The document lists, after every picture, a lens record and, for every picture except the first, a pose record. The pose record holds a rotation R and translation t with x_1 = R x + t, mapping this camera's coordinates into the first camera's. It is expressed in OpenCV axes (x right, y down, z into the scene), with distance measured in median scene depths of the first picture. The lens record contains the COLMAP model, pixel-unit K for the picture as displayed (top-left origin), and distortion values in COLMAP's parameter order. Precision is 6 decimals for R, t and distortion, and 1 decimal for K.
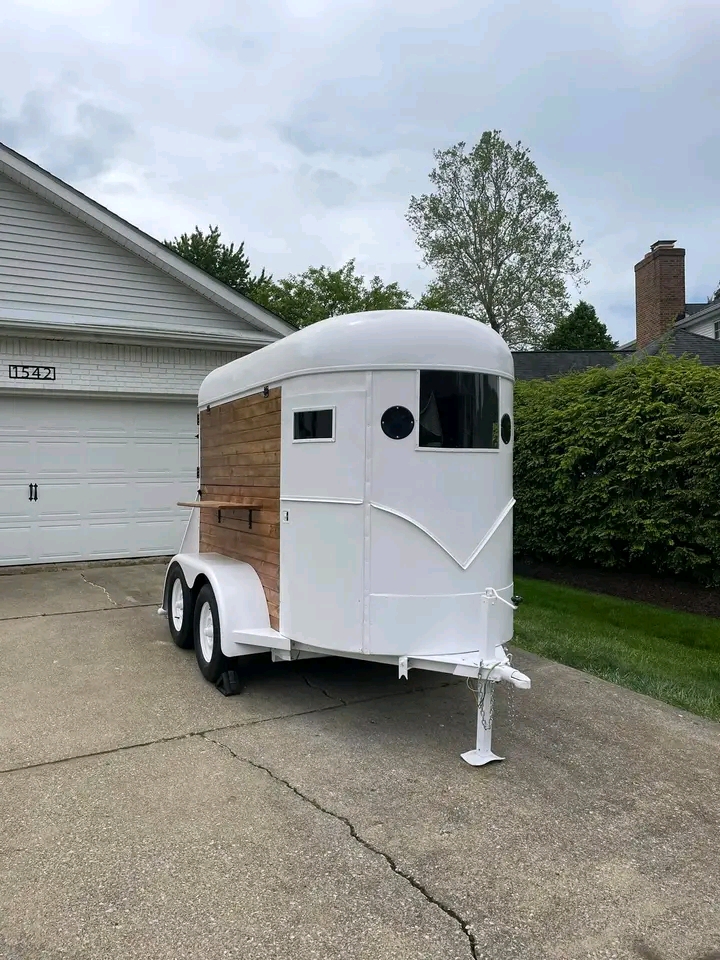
lens RADIAL K [[723.5, 0, 358.9], [0, 723.5, 470.8], [0, 0, 1]] dist [0.084589, -0.101016]
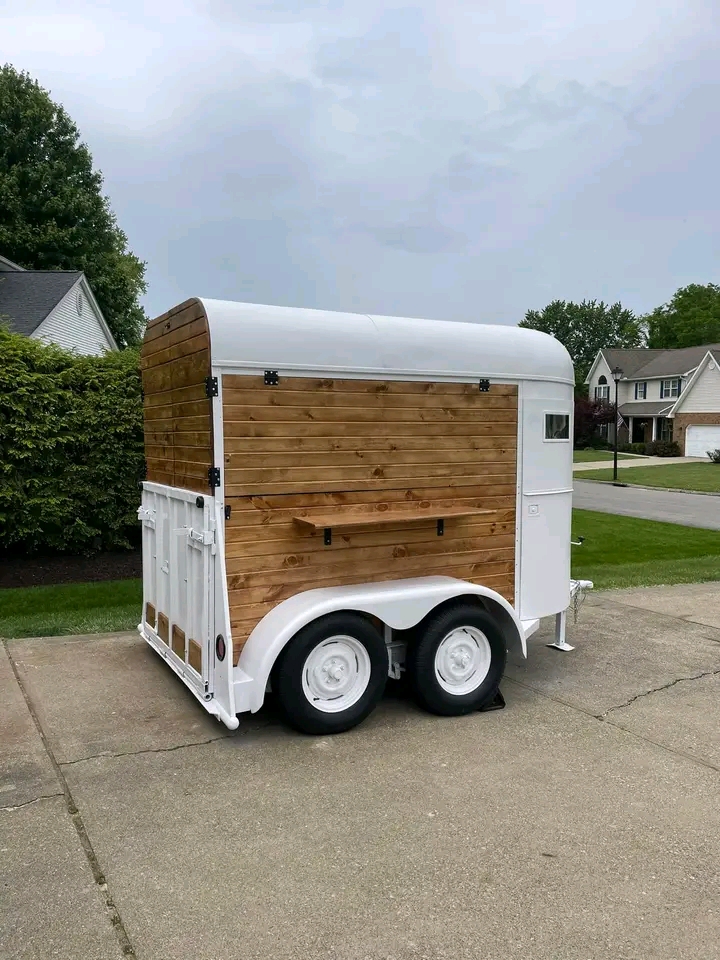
lens RADIAL K [[723.5, 0, 357.7], [0, 723.5, 485.5], [0, 0, 1]] dist [0.084589, -0.101016]
pose [[-0.025073, -0.075884, 0.996801, -0.785965], [-0.008322, 0.997096, 0.075697, -0.035556], [-0.999651, -0.006398, -0.025632, 0.866945]]
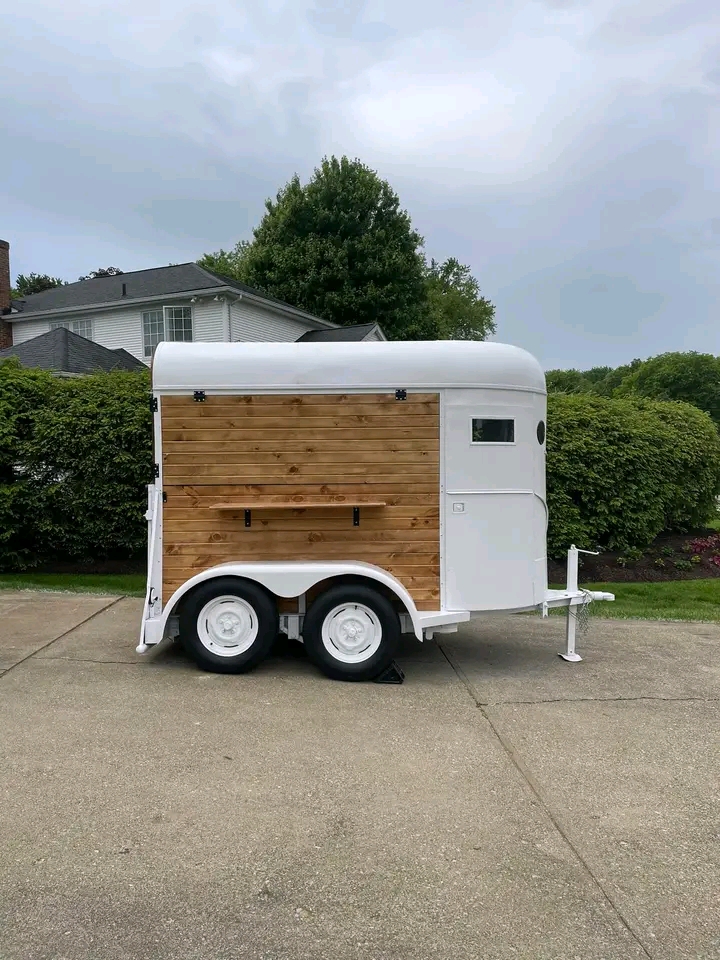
lens RADIAL K [[723.5, 0, 356.5], [0, 723.5, 479.9], [0, 0, 1]] dist [0.084589, -0.101016]
pose [[0.460494, -0.020033, 0.887437, -0.807694], [0.001455, 0.999761, 0.021814, -0.004715], [-0.887662, -0.008754, 0.460413, 0.412639]]
